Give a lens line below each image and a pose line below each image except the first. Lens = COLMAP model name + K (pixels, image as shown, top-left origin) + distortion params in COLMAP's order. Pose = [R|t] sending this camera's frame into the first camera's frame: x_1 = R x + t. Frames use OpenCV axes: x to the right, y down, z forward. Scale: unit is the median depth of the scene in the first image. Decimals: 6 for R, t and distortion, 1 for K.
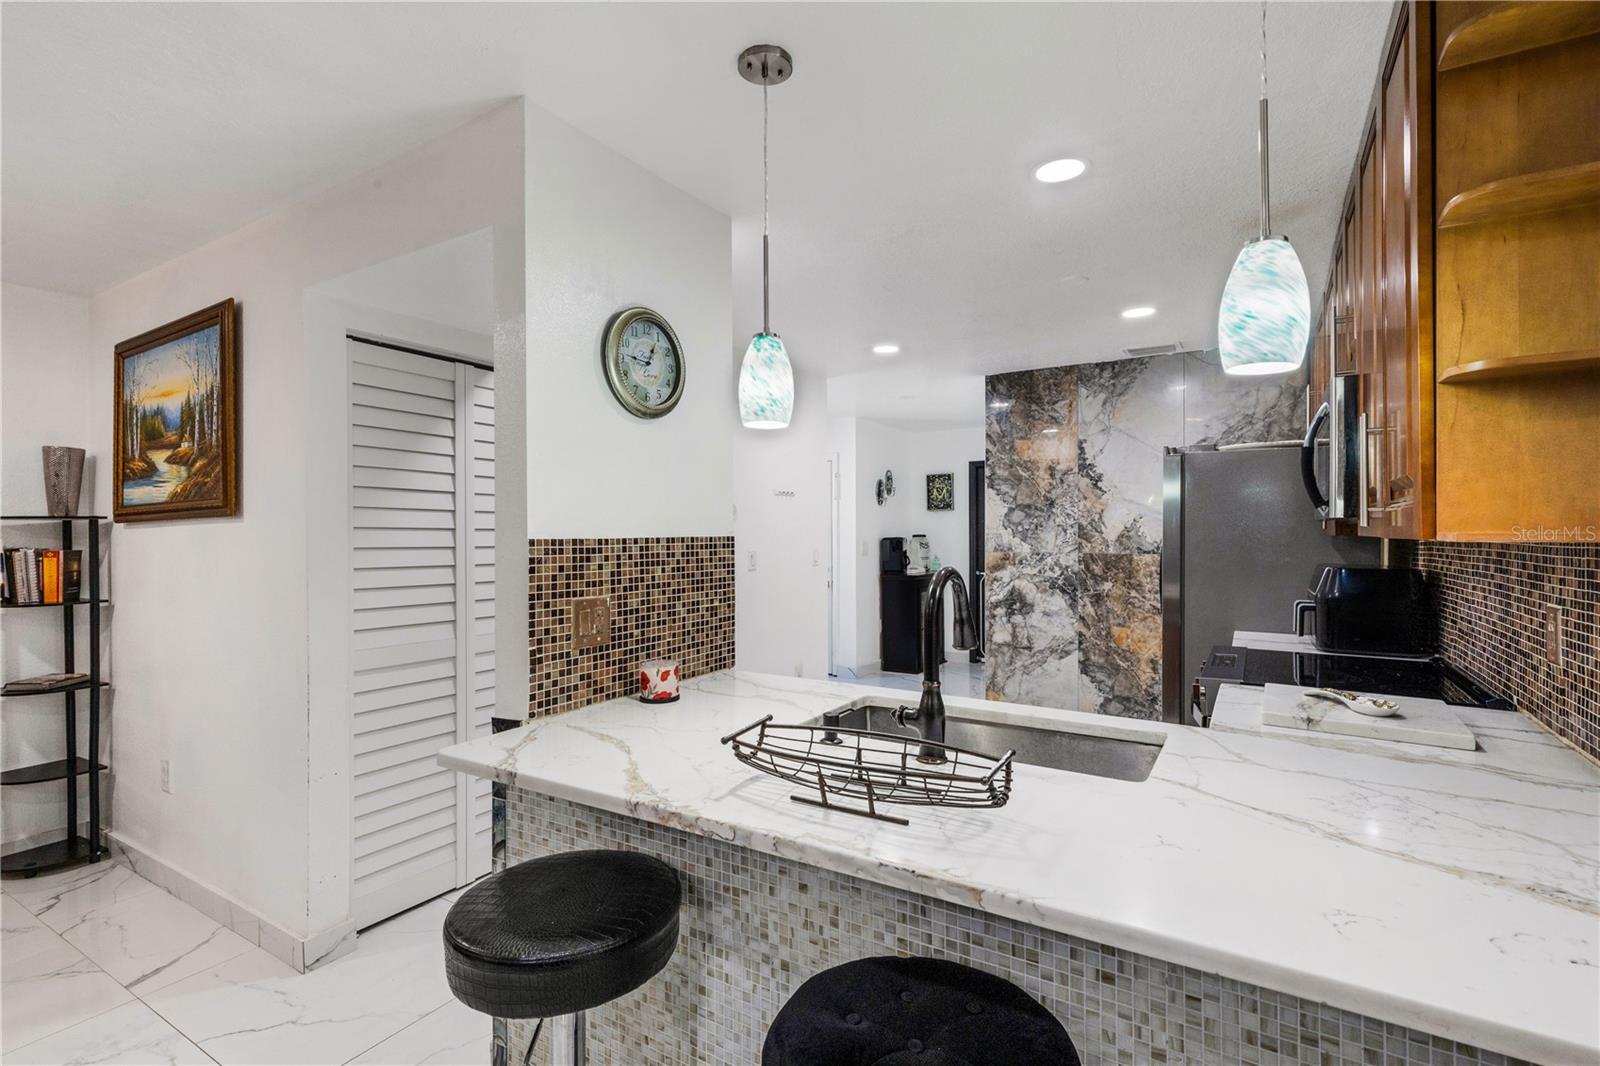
lens RADIAL K [[738.4, 0, 778.6], [0, 738.4, 529.5], [0, 0, 1]] dist [0.007772, -0.002380]
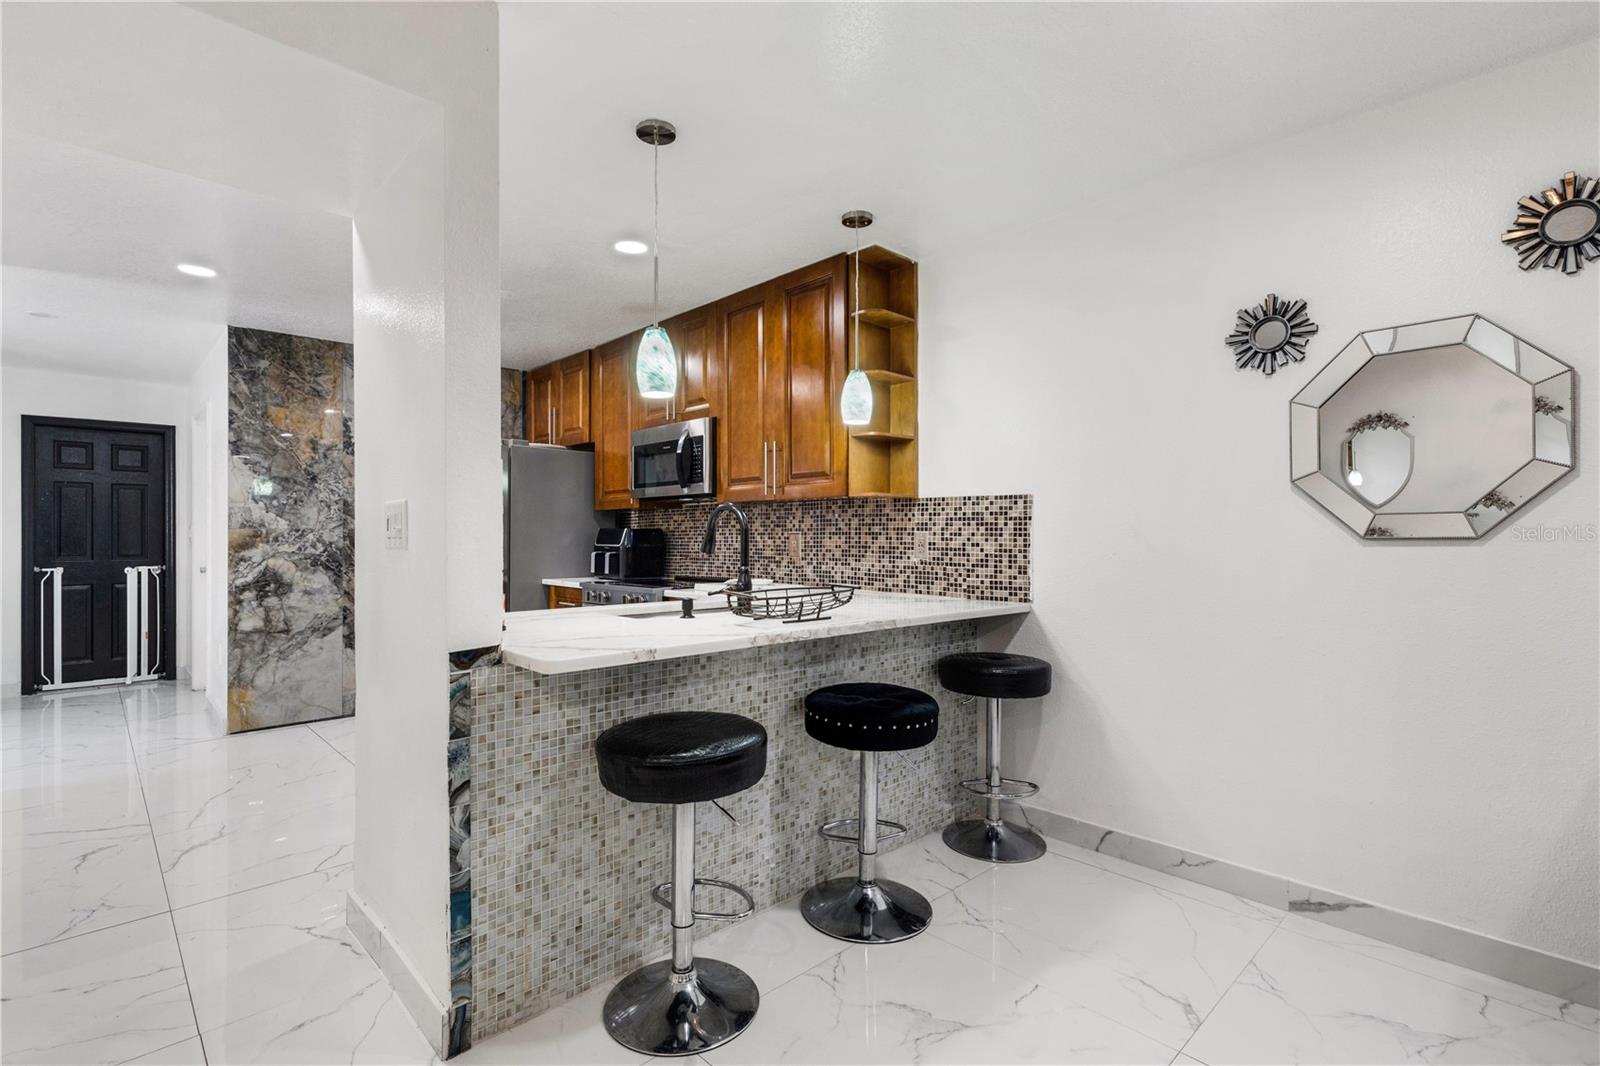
lens RADIAL K [[738.4, 0, 801.8], [0, 738.4, 535.3], [0, 0, 1]] dist [0.007772, -0.002380]
pose [[0.240333, 0.006274, 0.970670, -0.437266], [0.002510, 0.999972, -0.007085, 0.050290], [-0.970687, 0.004139, 0.240311, 0.150961]]
